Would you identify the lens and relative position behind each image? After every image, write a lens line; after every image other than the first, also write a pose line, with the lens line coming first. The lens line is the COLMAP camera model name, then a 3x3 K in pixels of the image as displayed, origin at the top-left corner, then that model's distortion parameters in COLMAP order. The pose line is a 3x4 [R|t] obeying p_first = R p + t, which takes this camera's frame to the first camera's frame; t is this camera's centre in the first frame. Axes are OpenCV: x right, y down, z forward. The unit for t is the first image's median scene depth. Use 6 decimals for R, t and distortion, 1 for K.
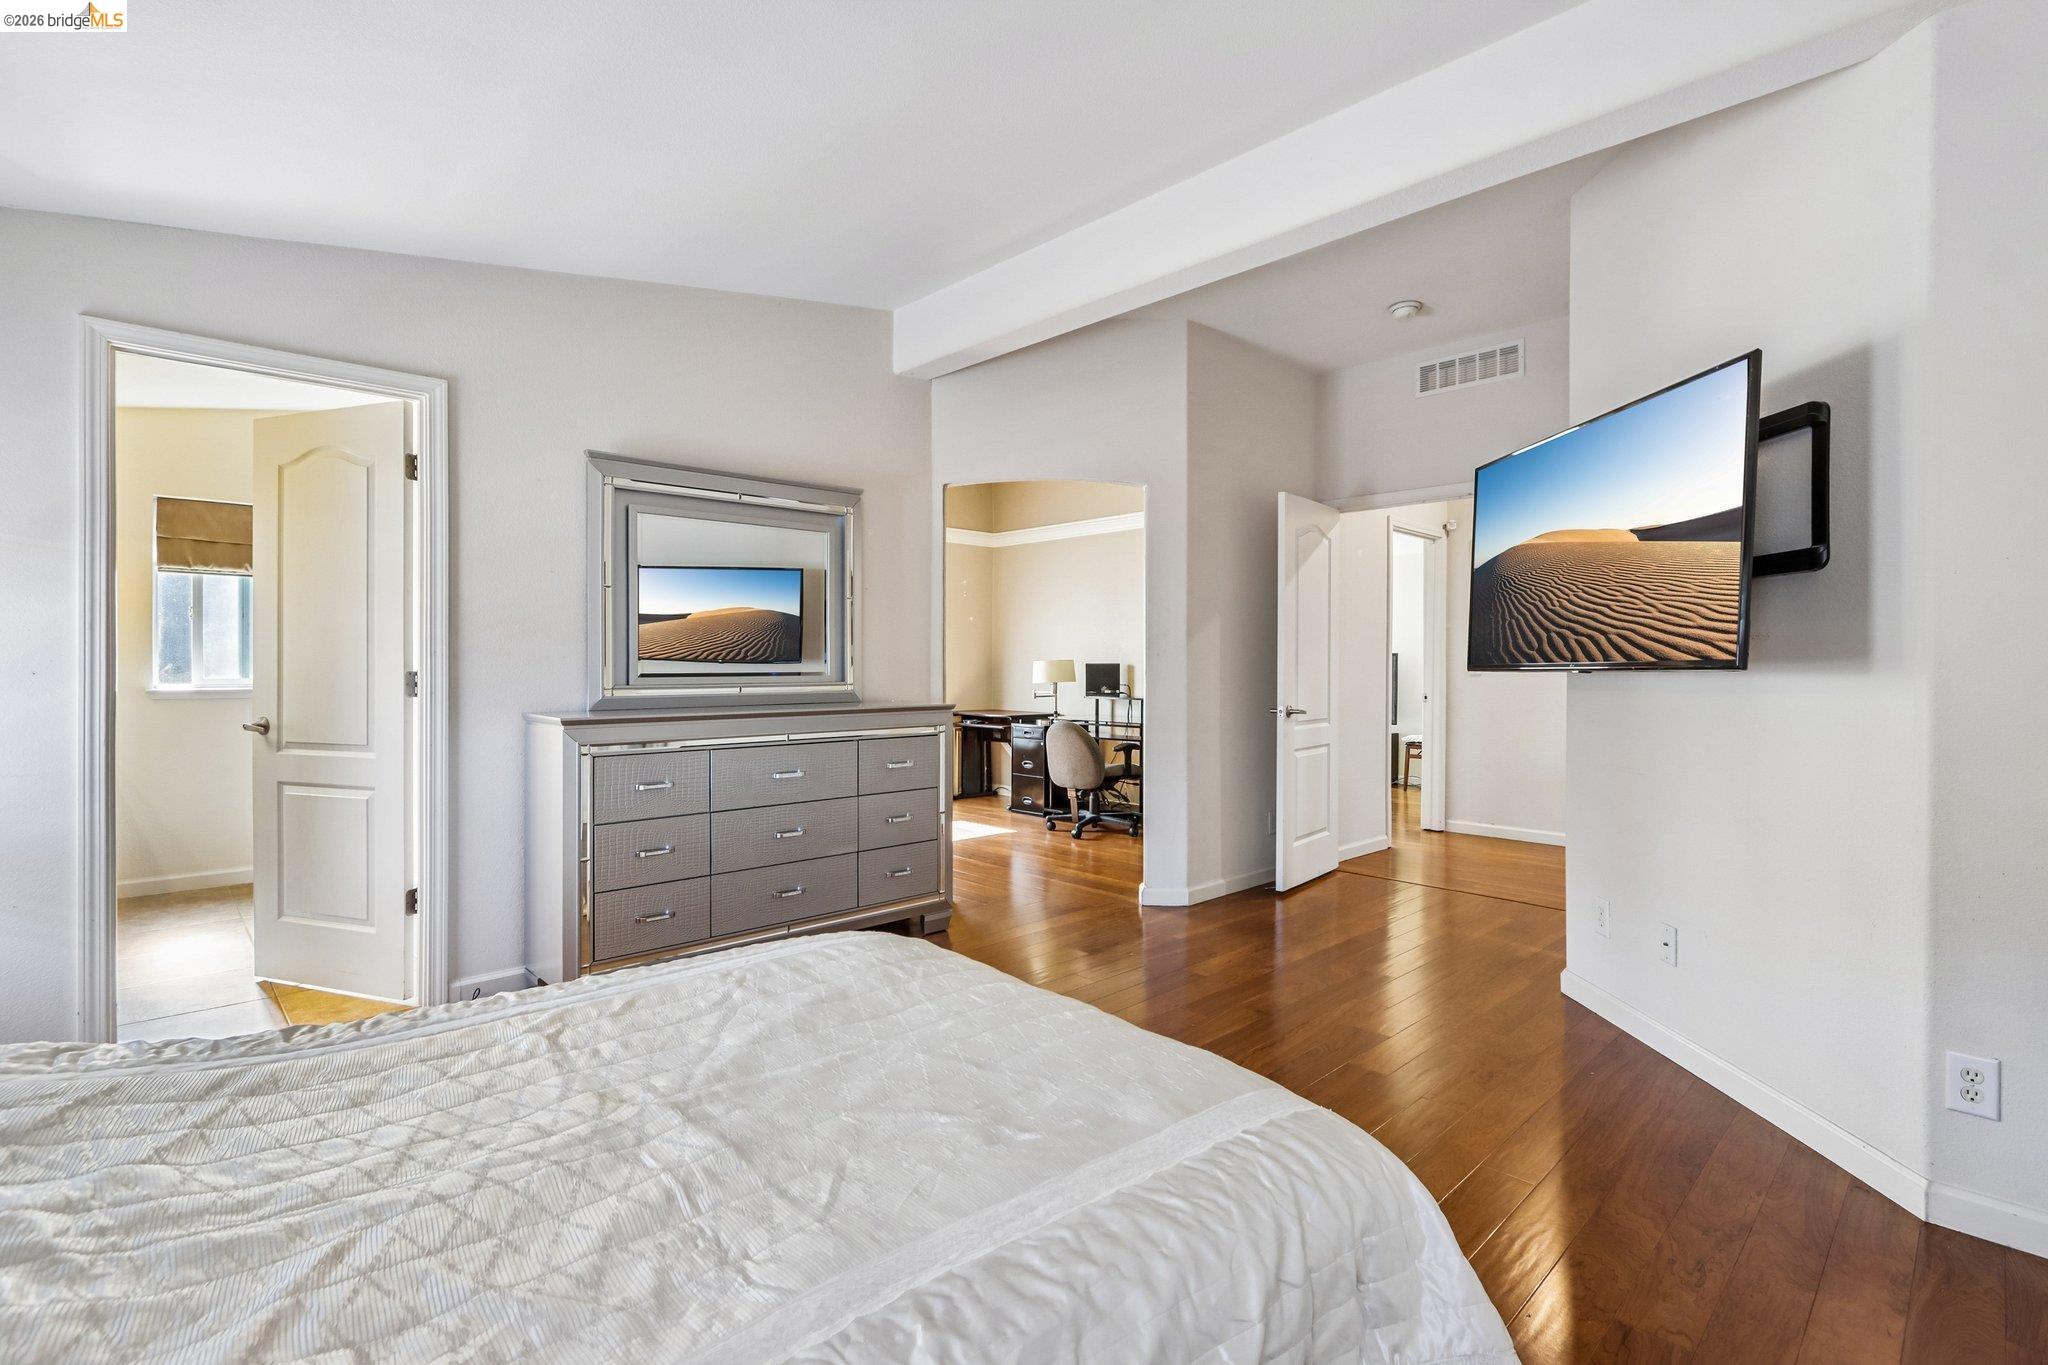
lens RADIAL K [[941.7, 0, 1030.0], [0, 941.7, 671.9], [0, 0, 1]] dist [-0.010328, 0.000791]
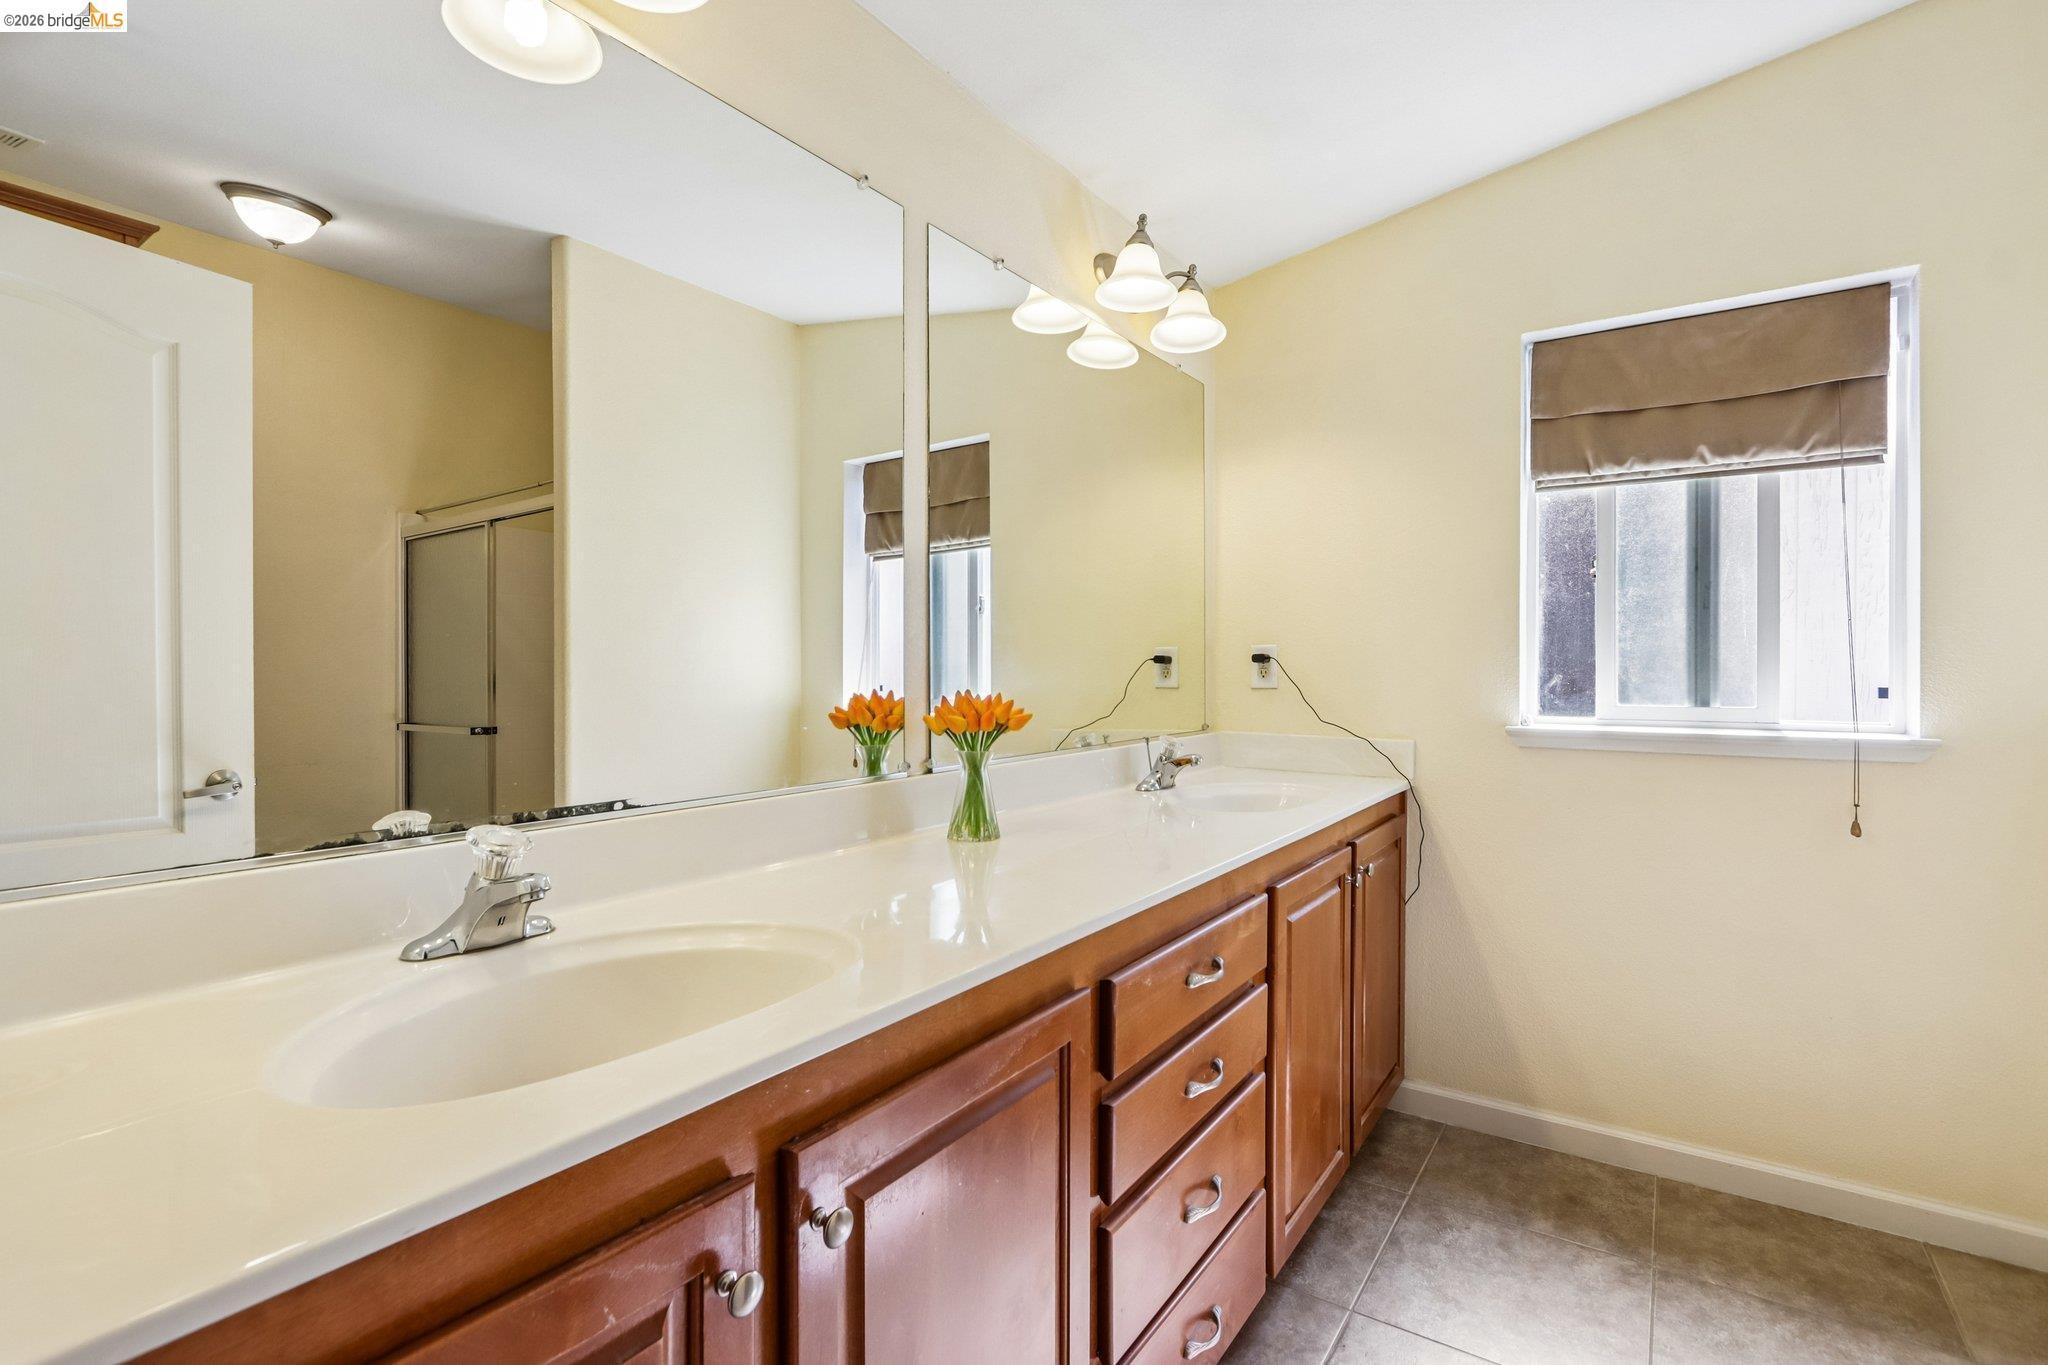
lens RADIAL K [[941.7, 0, 1032.1], [0, 941.7, 678.3], [0, 0, 1]] dist [-0.010328, 0.000791]
pose [[0.195446, 0.006265, -0.980694, -0.482965], [-0.003944, 0.999977, 0.005602, -0.008688], [0.980707, 0.002773, 0.195466, 0.625268]]
